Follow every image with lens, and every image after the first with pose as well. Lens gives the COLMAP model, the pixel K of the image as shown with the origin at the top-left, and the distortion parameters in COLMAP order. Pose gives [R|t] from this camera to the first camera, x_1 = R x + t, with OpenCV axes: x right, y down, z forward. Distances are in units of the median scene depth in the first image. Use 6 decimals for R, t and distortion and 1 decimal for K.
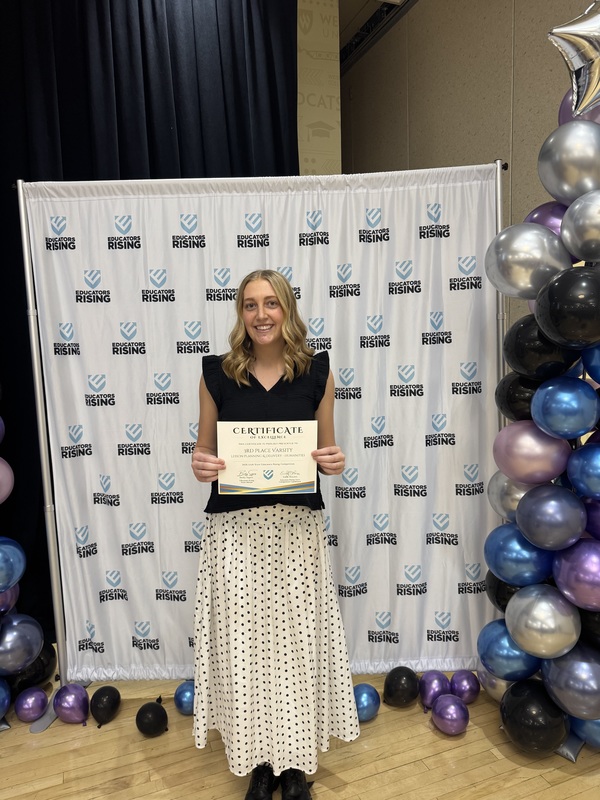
lens RADIAL K [[557.6, 0, 299.2], [0, 557.6, 400.9], [0, 0, 1]] dist [0.080363, -0.122177]
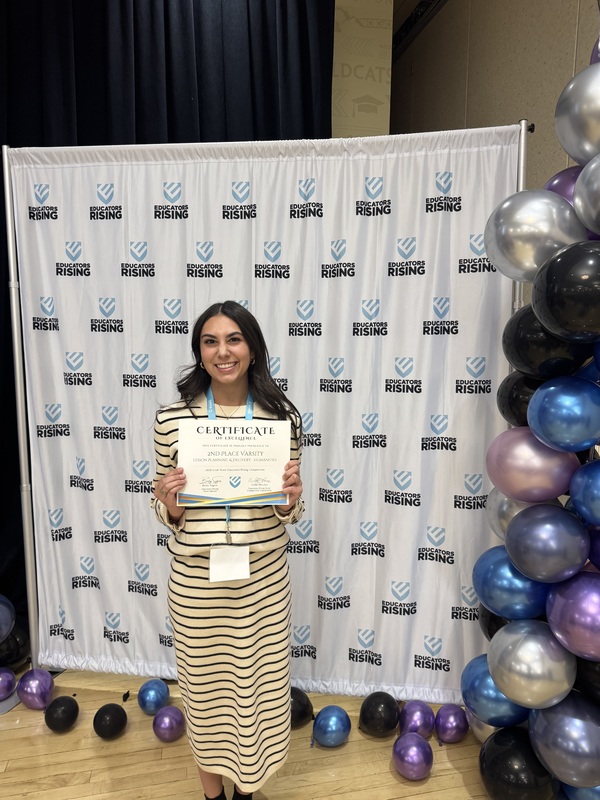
lens RADIAL K [[556.9, 0, 310.7], [0, 556.9, 407.7], [0, 0, 1]] dist [0.059317, -0.083978]
pose [[0.990182, 0.057169, -0.127555, 0.163726], [-0.054588, 0.998229, 0.023637, 0.003041], [0.128681, -0.016442, 0.991550, 0.107329]]
